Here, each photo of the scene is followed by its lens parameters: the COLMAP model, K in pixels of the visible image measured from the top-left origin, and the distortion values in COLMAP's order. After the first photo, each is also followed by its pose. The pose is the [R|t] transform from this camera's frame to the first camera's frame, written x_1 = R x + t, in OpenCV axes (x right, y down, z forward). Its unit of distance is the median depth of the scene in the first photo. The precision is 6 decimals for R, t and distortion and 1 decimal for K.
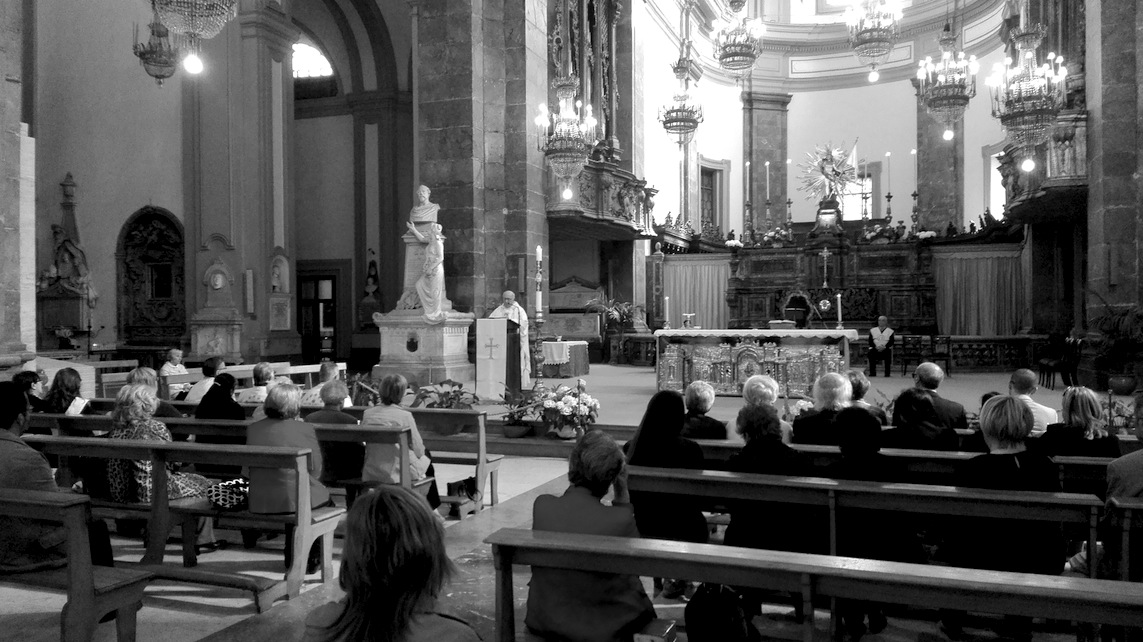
lens RADIAL K [[892.7, 0, 566.5], [0, 892.7, 320.6], [0, 0, 1]] dist [0.118862, -0.218049]
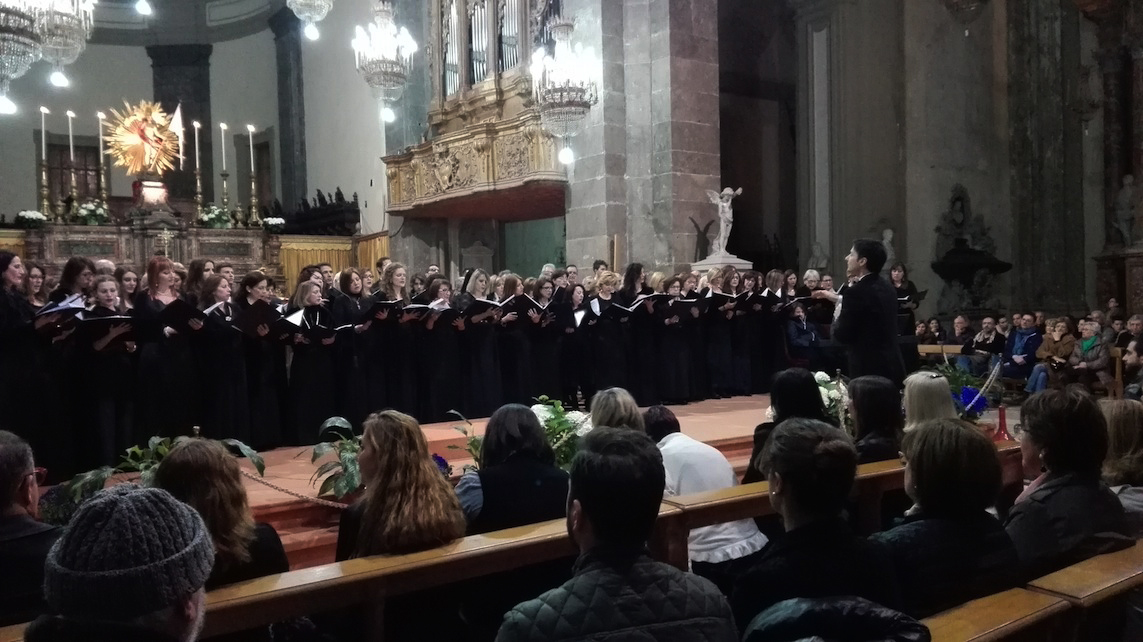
lens RADIAL K [[903.9, 0, 567.0], [0, 903.9, 321.0], [0, 0, 1]] dist [0.114798, -0.216618]
pose [[0.564077, -0.023340, 0.825392, -0.192671], [0.026083, 0.999605, 0.010441, 0.003597], [-0.825310, 0.015639, 0.564463, 0.230592]]
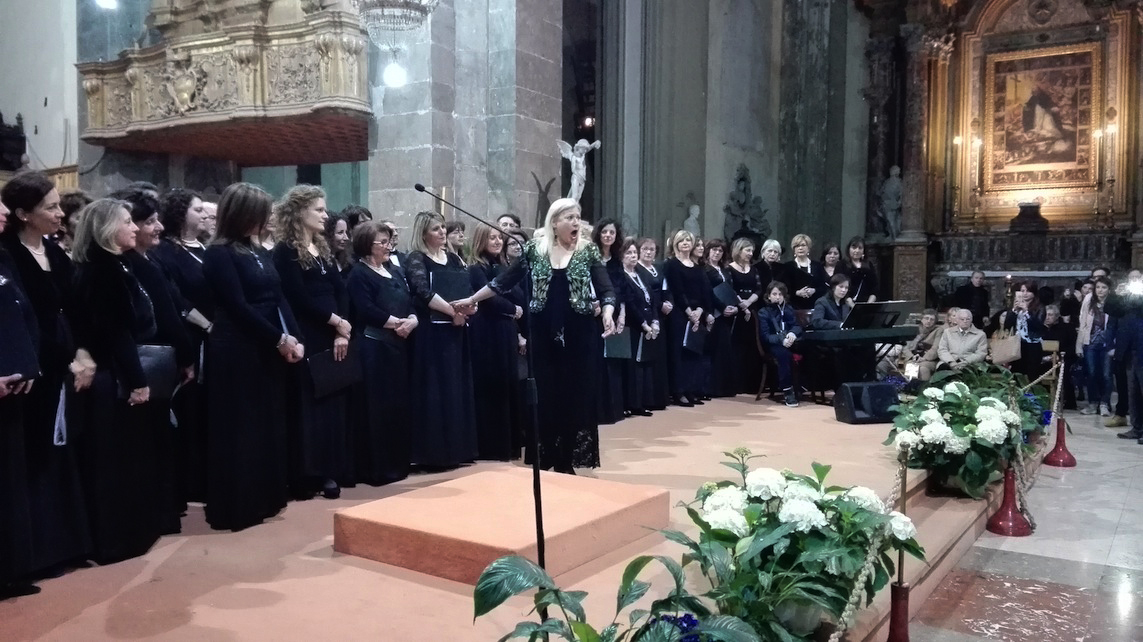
lens RADIAL K [[903.9, 0, 567.0], [0, 903.9, 321.0], [0, 0, 1]] dist [0.114798, -0.216618]
pose [[0.236816, -0.040034, 0.970729, -0.124266], [-0.004868, 0.999089, 0.042392, 0.003054], [-0.971542, -0.014765, 0.236406, 0.368408]]
